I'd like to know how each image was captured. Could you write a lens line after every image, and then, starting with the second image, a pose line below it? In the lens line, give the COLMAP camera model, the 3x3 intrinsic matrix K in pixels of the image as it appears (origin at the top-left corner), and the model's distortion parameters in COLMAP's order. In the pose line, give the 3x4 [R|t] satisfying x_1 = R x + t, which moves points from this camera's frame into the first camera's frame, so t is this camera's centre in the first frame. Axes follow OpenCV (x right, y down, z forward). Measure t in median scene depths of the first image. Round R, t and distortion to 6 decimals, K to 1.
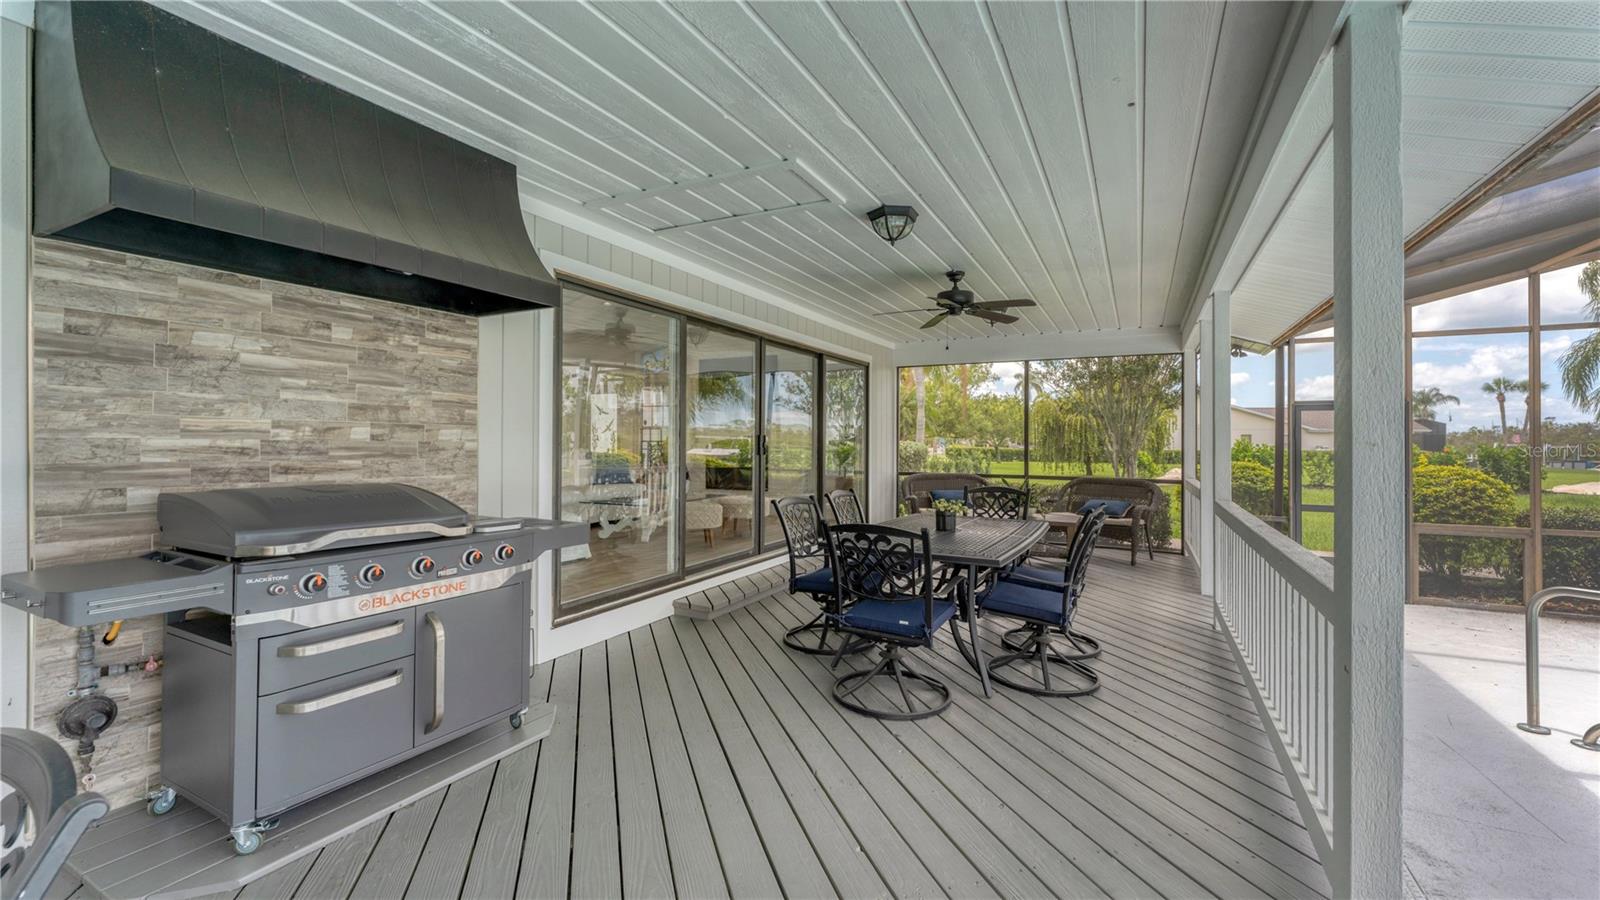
lens RADIAL K [[654.3, 0, 800.0], [0, 654.3, 450.0], [0, 0, 1]] dist [0.000254, -0.000036]
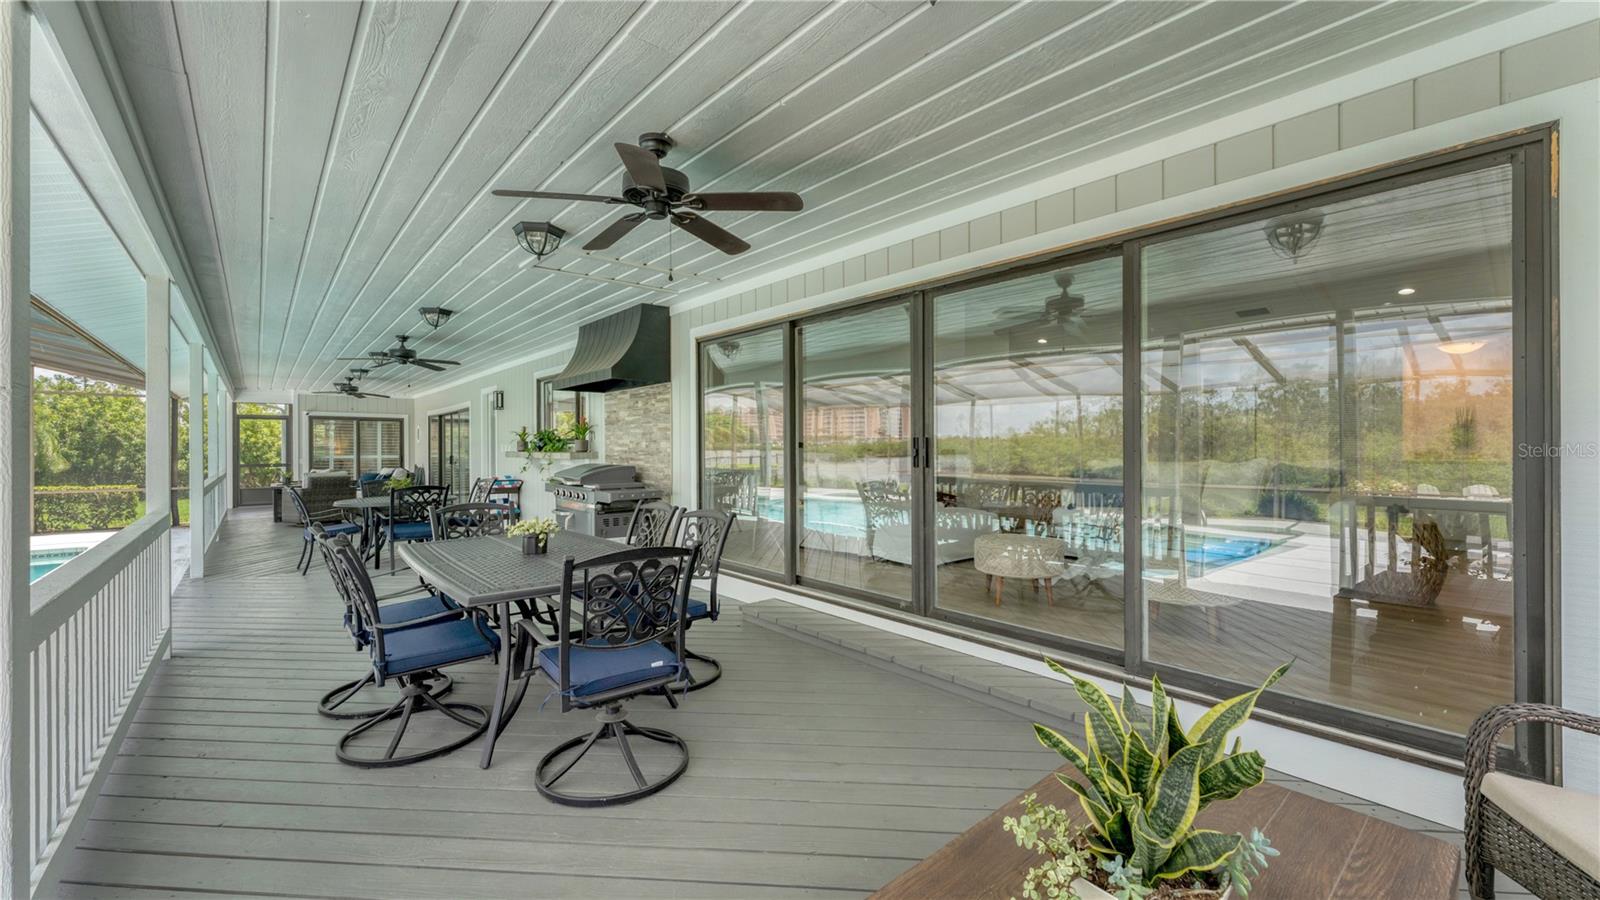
lens RADIAL K [[640.6, 0, 795.0], [0, 640.6, 448.8], [0, 0, 1]] dist [0.003285, -0.000113]
pose [[-0.382590, -0.004591, -0.923907, 1.203261], [-0.013597, 0.999907, 0.000662, -0.019918], [0.923818, 0.012816, -0.382617, 2.295236]]
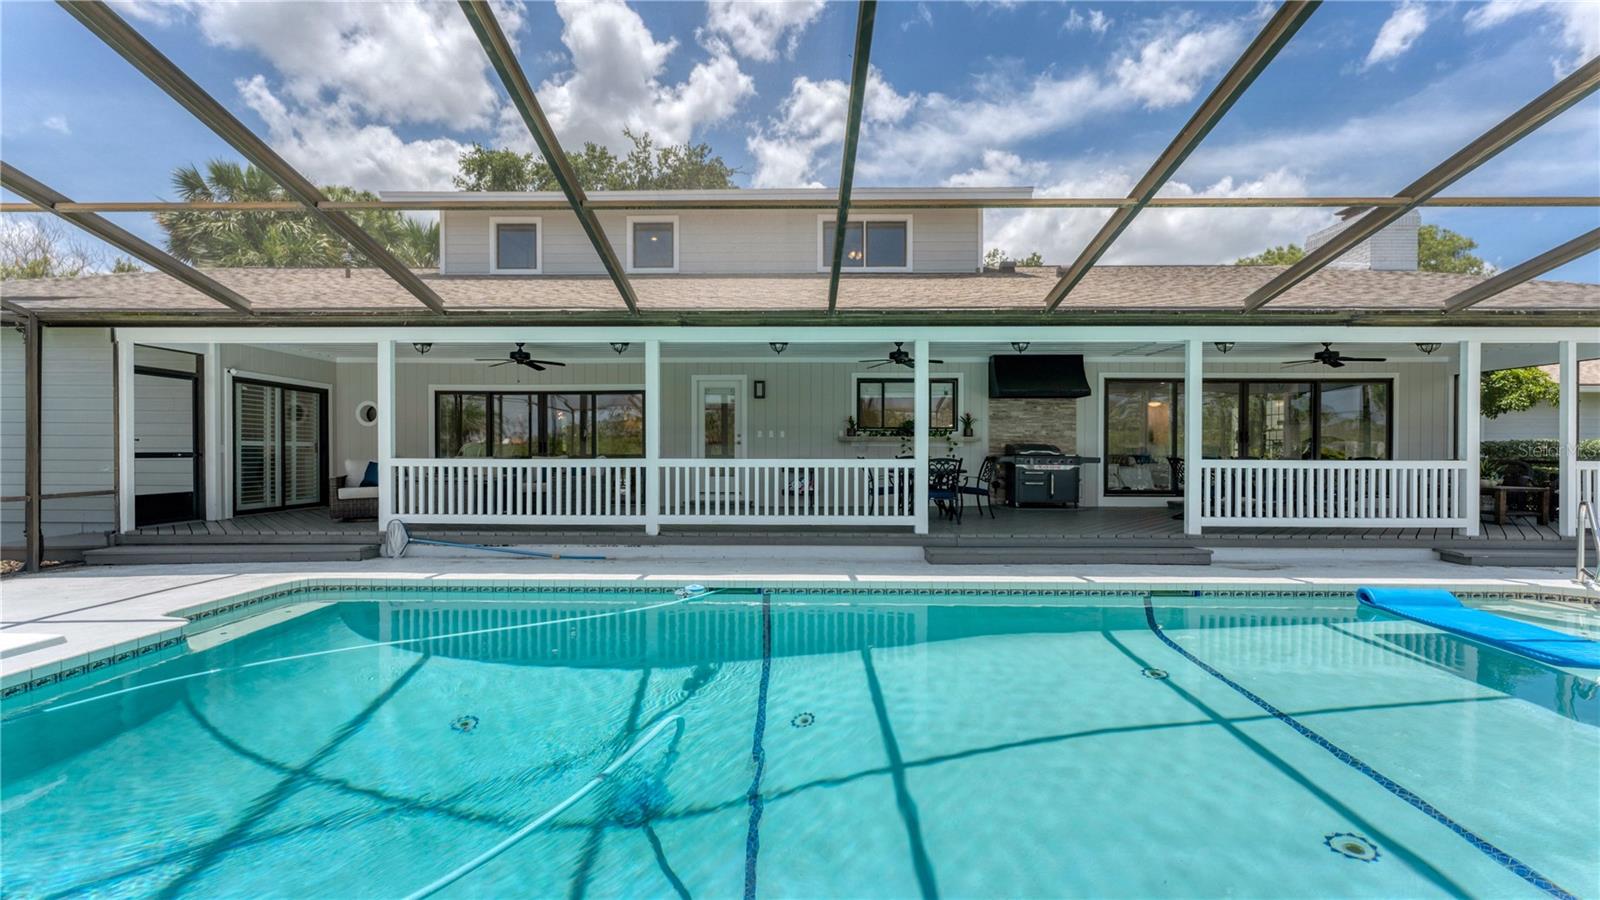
lens RADIAL K [[640.6, 0, 795.0], [0, 640.6, 448.8], [0, 0, 1]] dist [0.003285, -0.000113]
pose [[0.455716, -0.010624, -0.890062, 2.054312], [-0.009978, 0.999805, -0.017043, 0.150163], [0.890069, 0.016648, 0.455521, -2.069110]]
